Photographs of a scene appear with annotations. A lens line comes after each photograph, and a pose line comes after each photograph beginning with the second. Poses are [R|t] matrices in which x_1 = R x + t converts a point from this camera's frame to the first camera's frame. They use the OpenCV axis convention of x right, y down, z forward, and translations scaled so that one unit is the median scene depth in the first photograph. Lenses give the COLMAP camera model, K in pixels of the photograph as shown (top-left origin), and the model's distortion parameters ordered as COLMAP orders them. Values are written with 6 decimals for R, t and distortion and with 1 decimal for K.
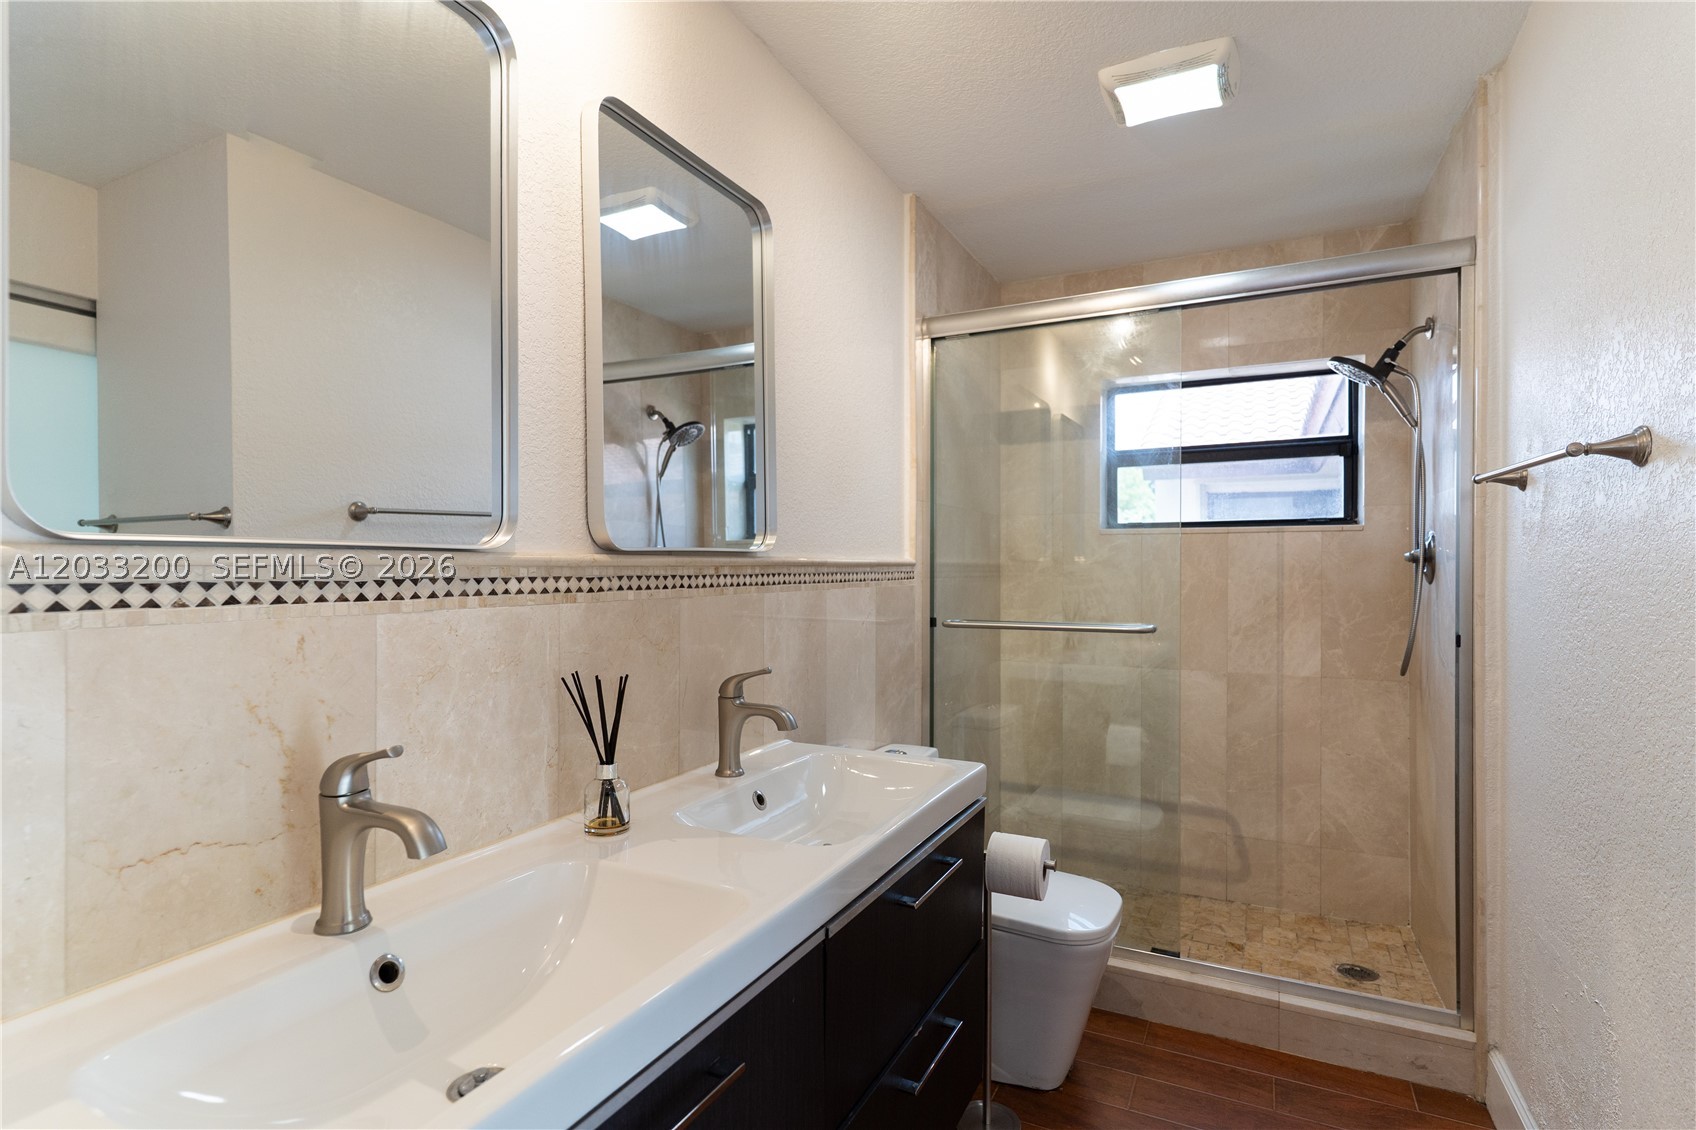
lens RADIAL K [[811.0, 0, 854.0], [0, 811.0, 566.5], [0, 0, 1]] dist [0.007180, -0.002240]
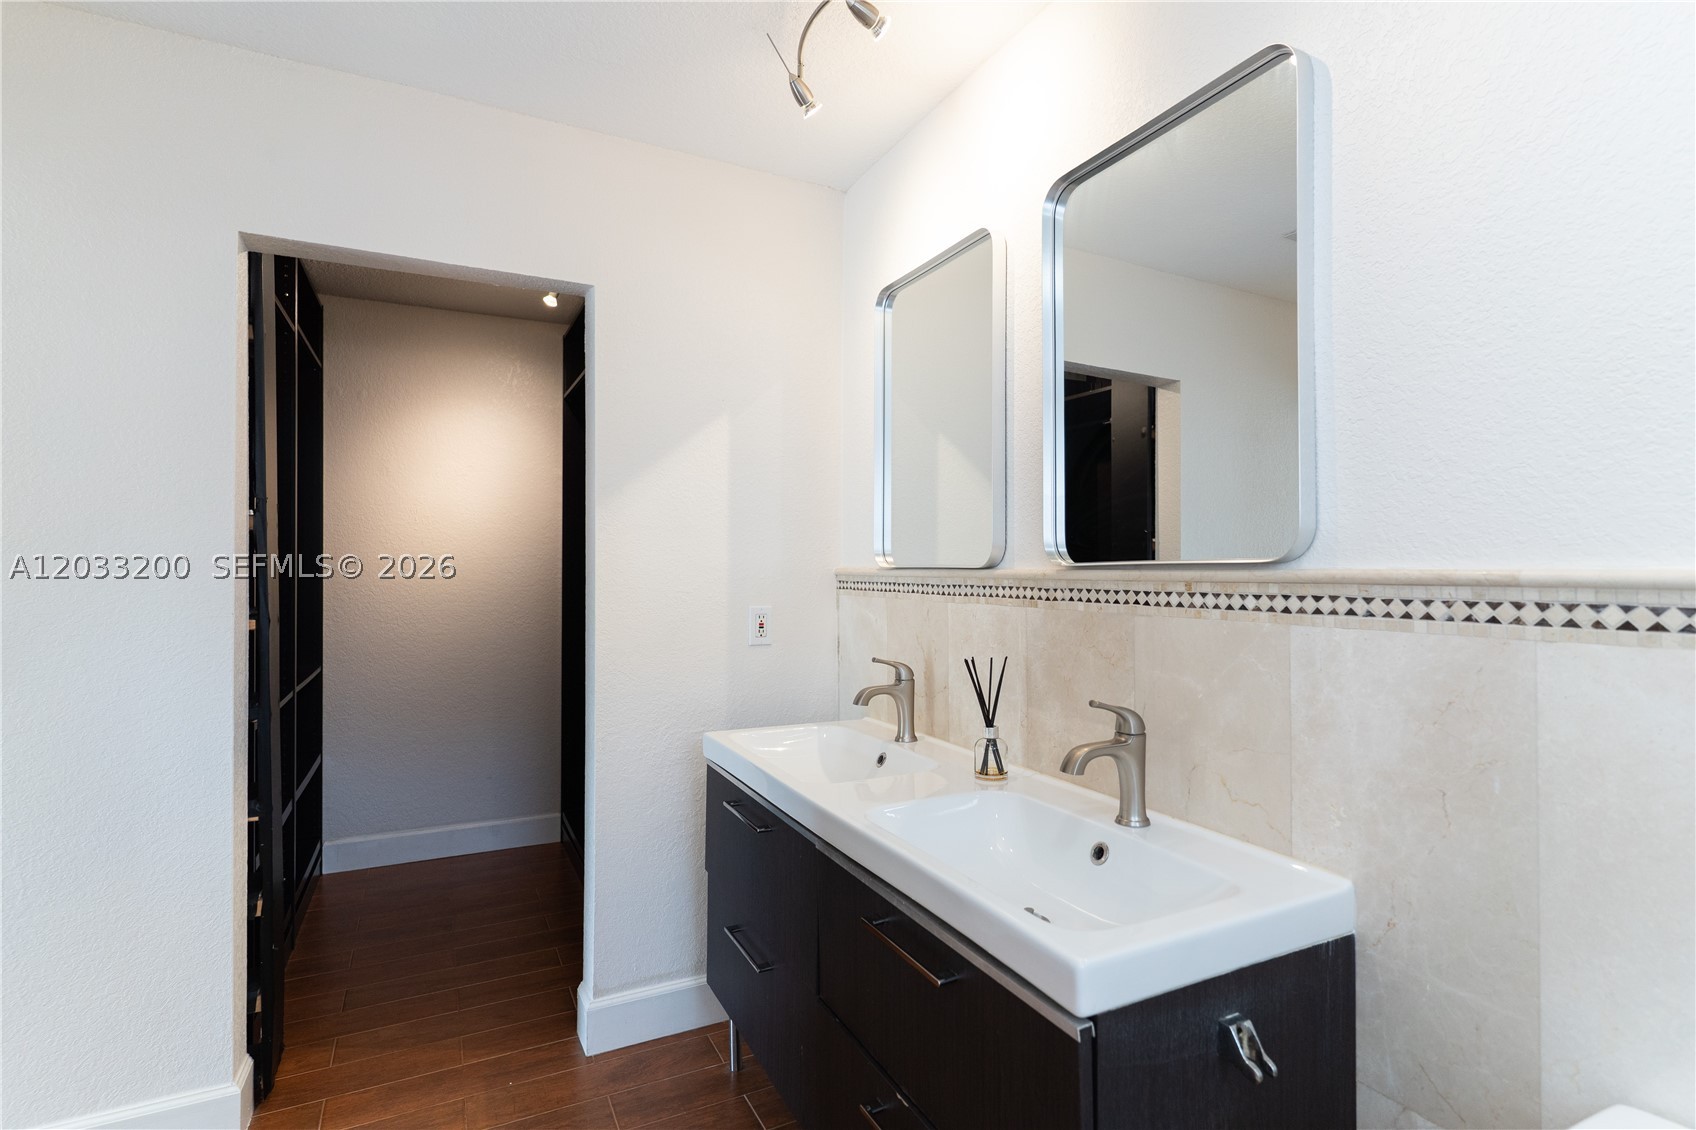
lens RADIAL K [[811.0, 0, 857.0], [0, 811.0, 569.1], [0, 0, 1]] dist [0.007180, -0.002240]
pose [[-0.589867, -0.014347, -0.807373, 0.758292], [-0.014781, 0.999866, -0.006969, -0.002943], [0.807365, 0.007822, -0.590001, 1.344848]]
